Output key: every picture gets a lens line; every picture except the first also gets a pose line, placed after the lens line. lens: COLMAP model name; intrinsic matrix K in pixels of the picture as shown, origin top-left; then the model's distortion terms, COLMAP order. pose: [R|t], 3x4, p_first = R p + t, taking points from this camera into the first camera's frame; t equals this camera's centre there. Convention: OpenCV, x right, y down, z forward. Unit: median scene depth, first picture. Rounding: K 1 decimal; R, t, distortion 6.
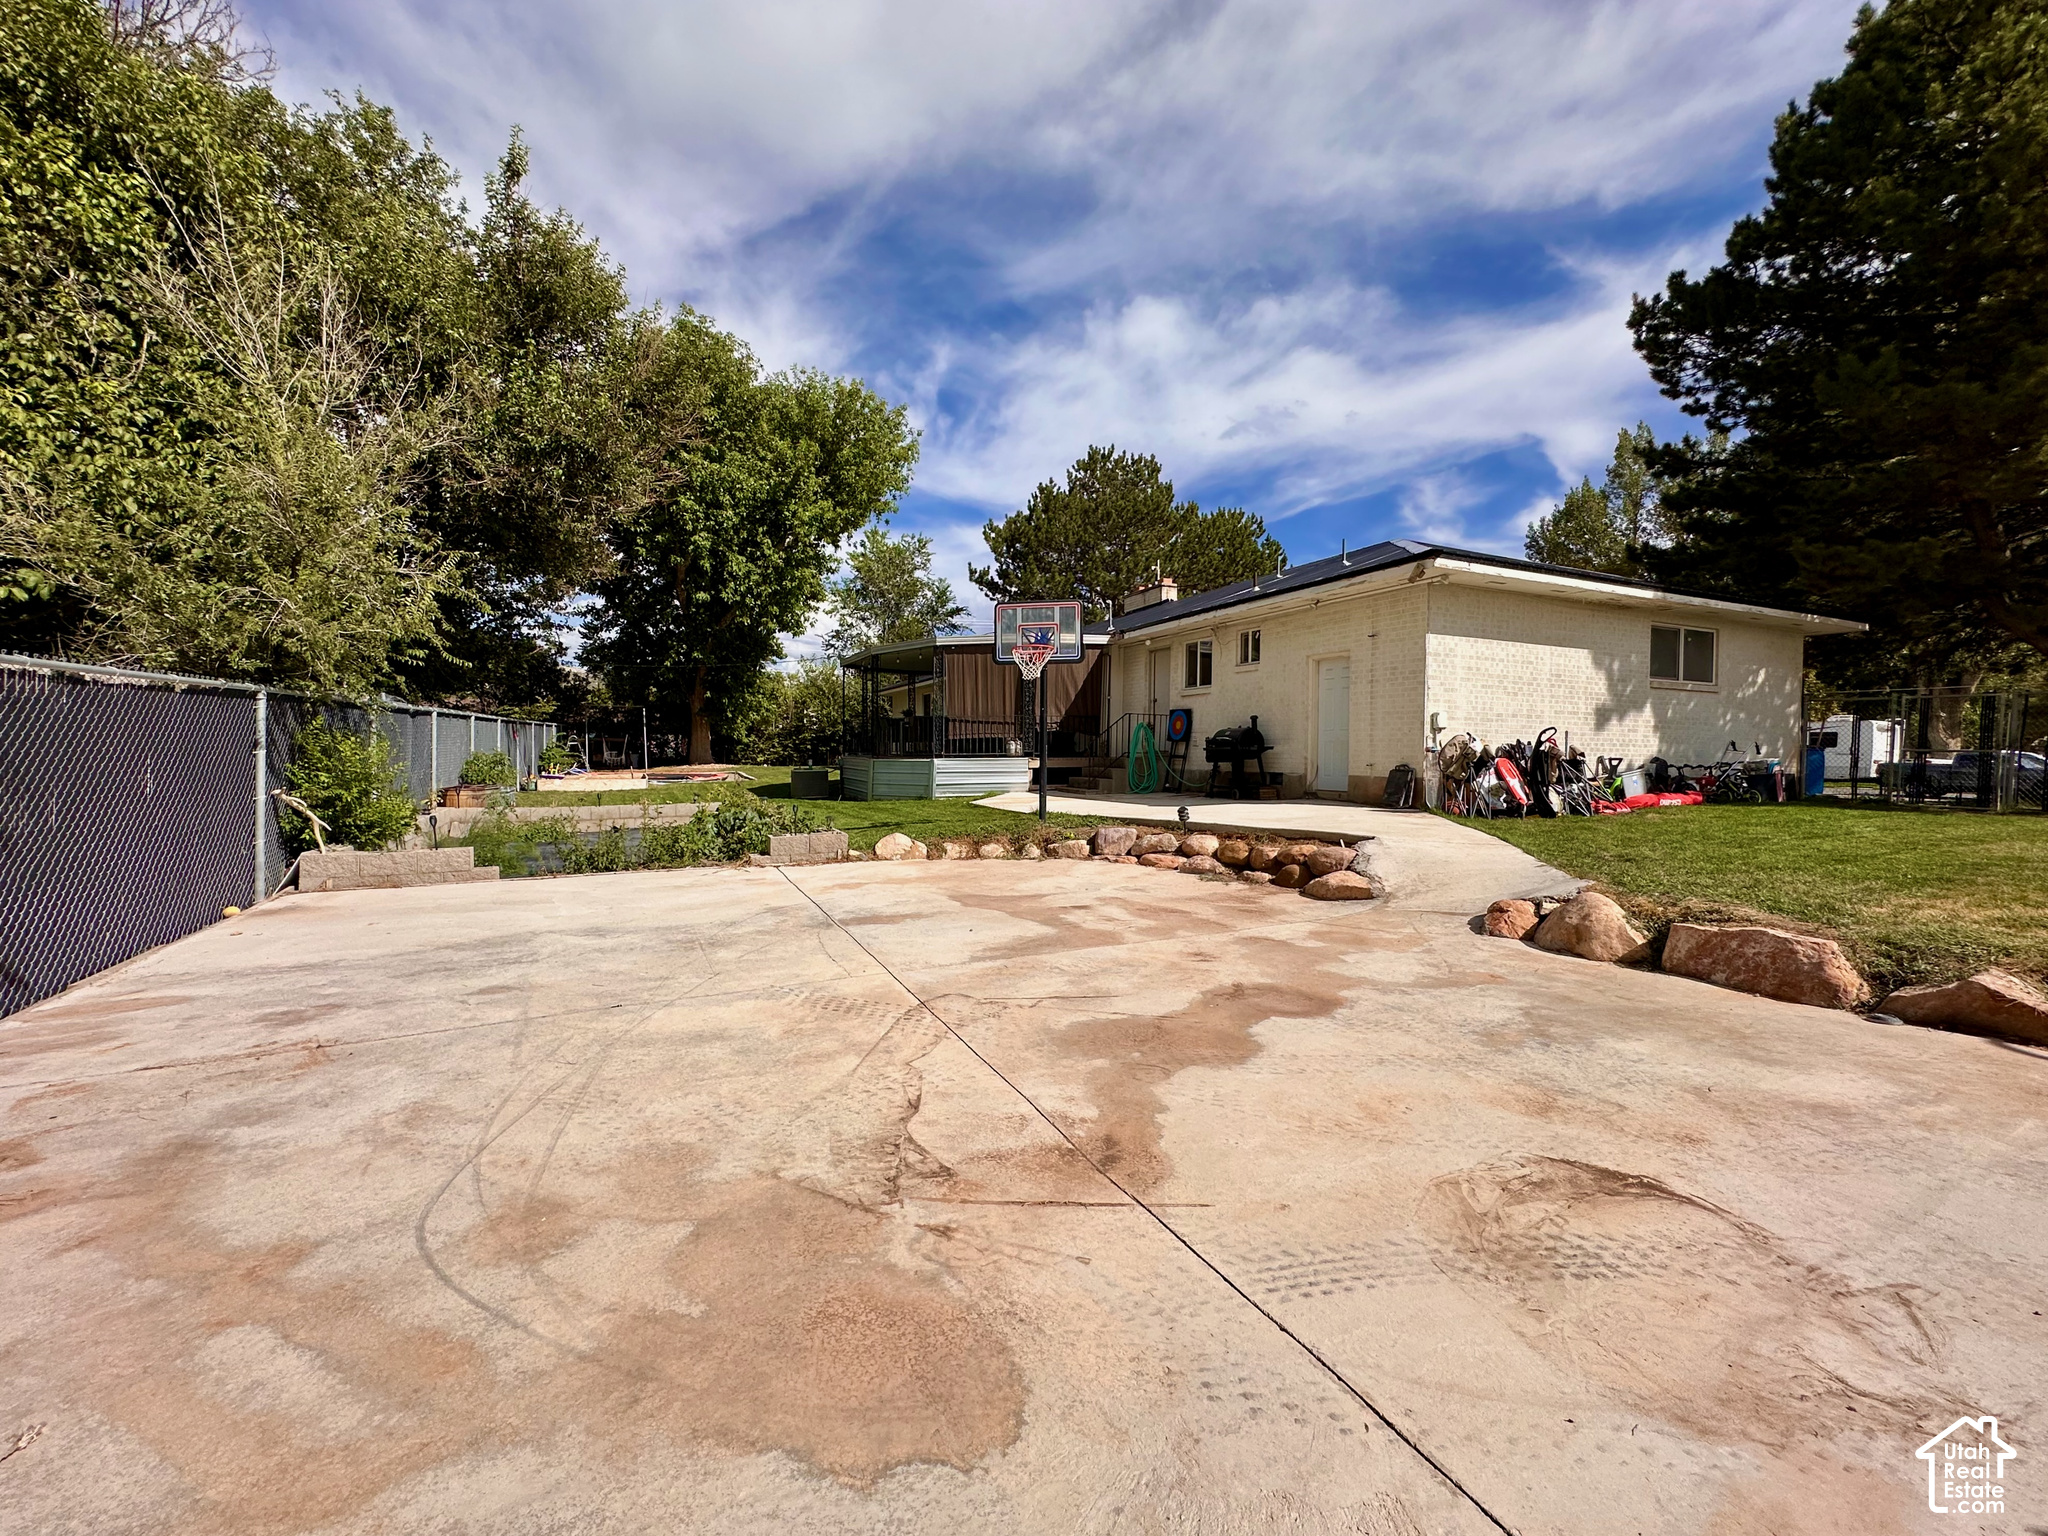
lens RADIAL K [[838.8, 0, 1024.0], [0, 838.8, 768.0], [0, 0, 1]] dist [-0.000451, 0.000042]
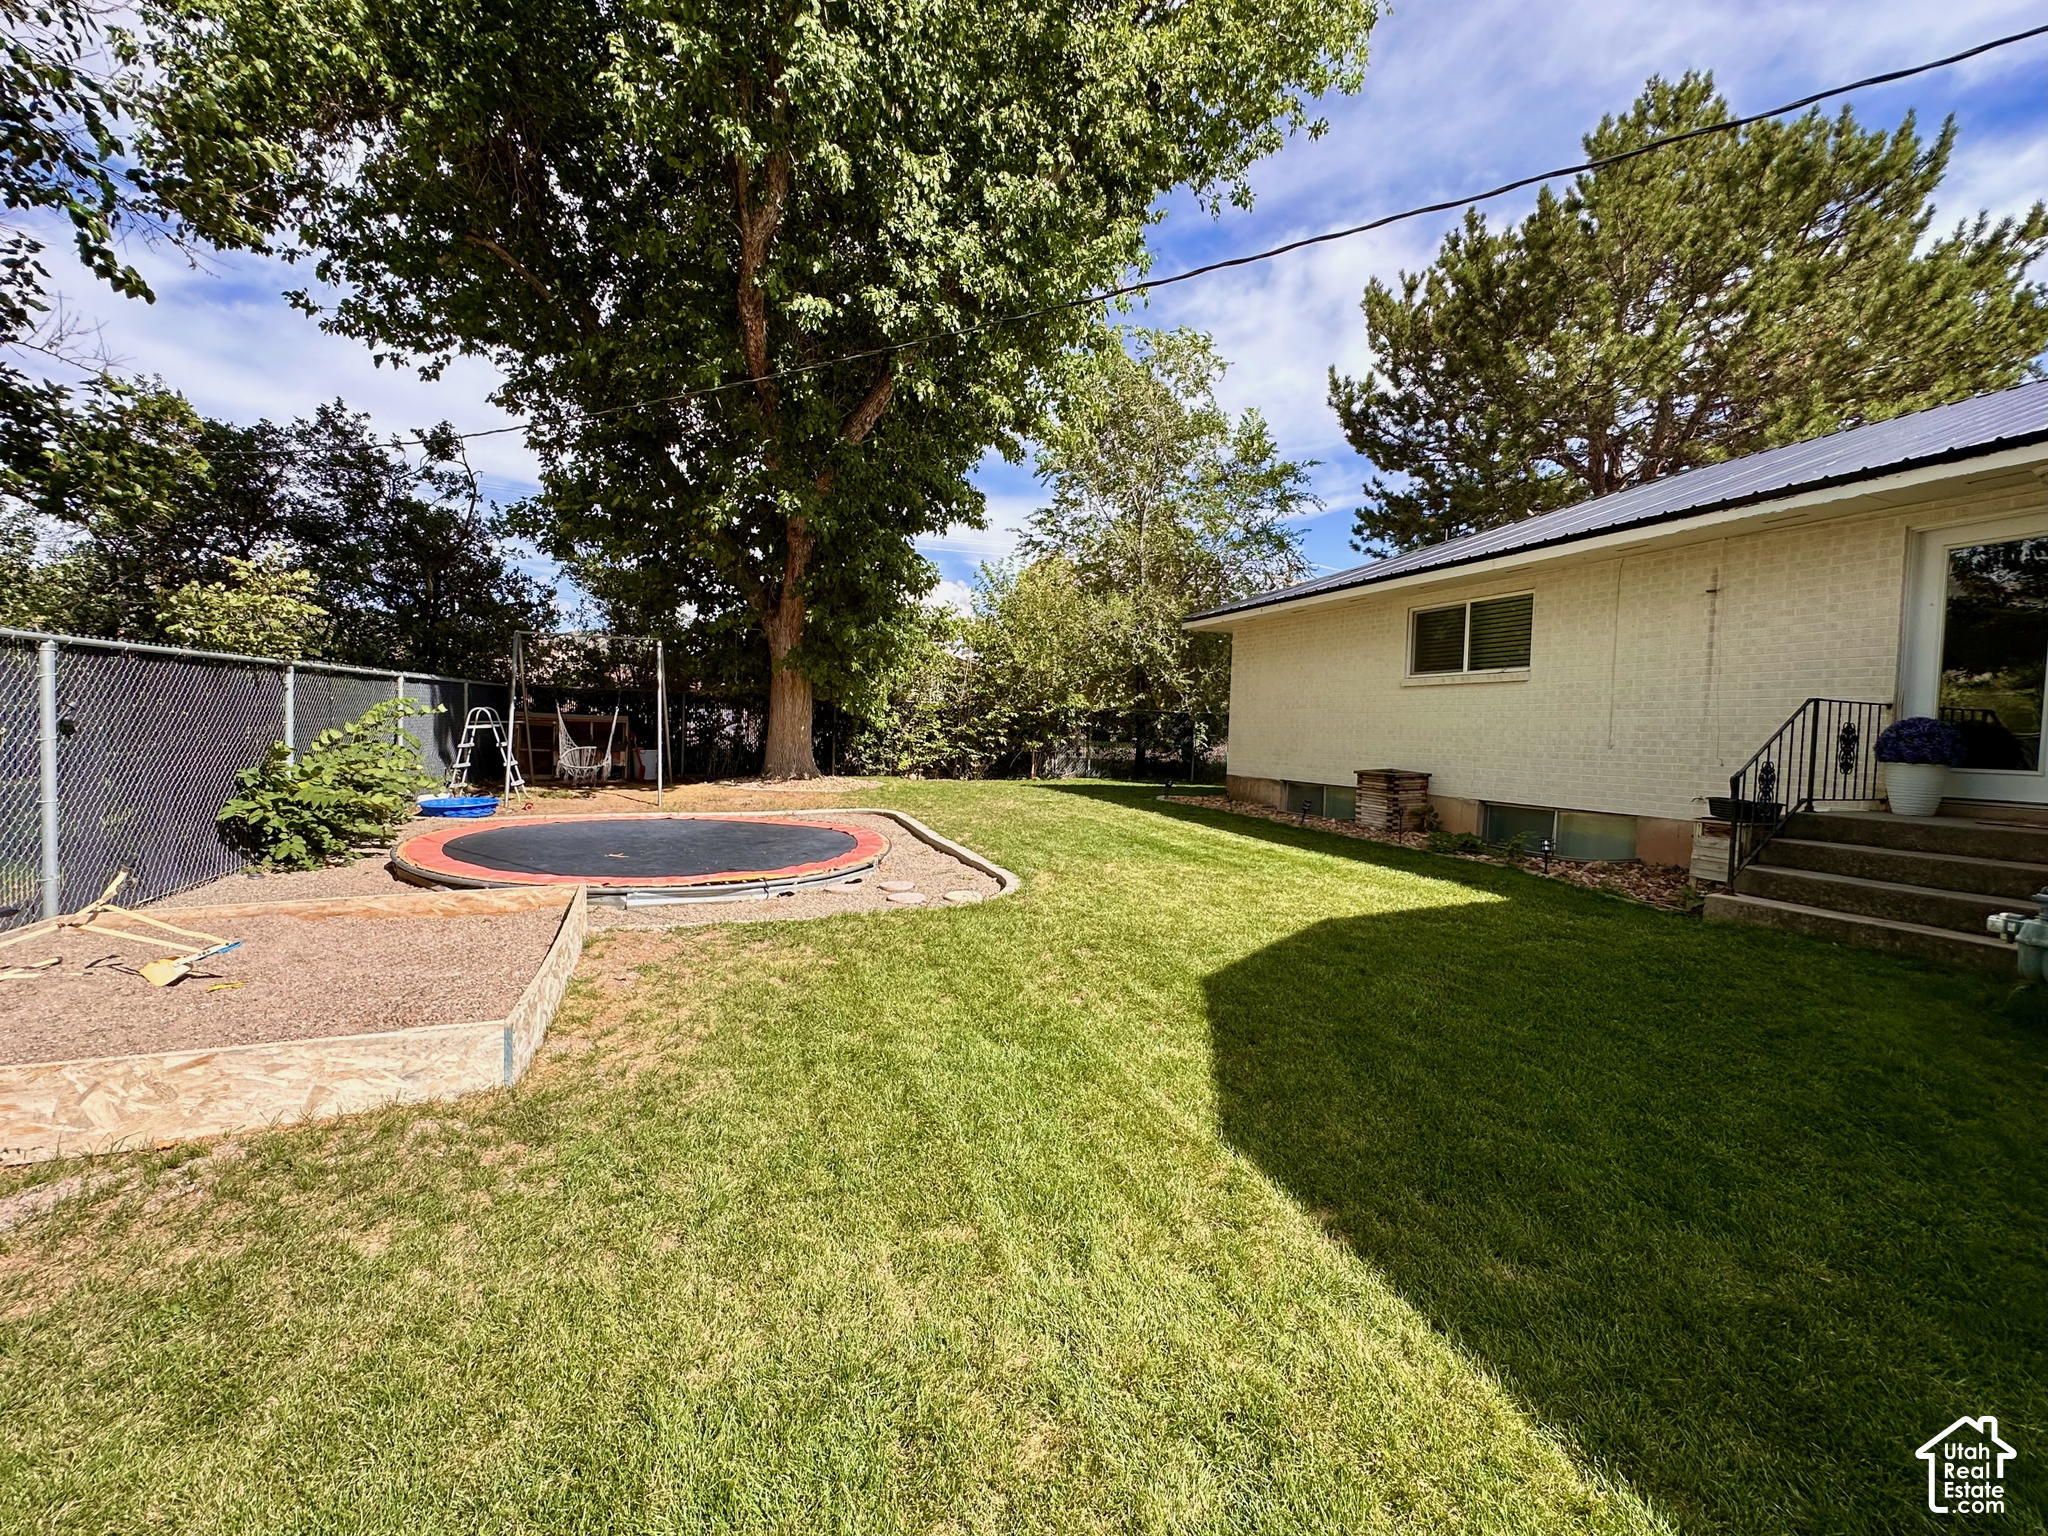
lens RADIAL K [[838.8, 0, 1024.0], [0, 838.8, 768.0], [0, 0, 1]] dist [-0.000451, 0.000042]
pose [[0.997556, 0.016837, -0.067809, -0.154620], [-0.016038, 0.999796, 0.012316, -0.010580], [0.068002, -0.011198, 0.997622, 0.375750]]
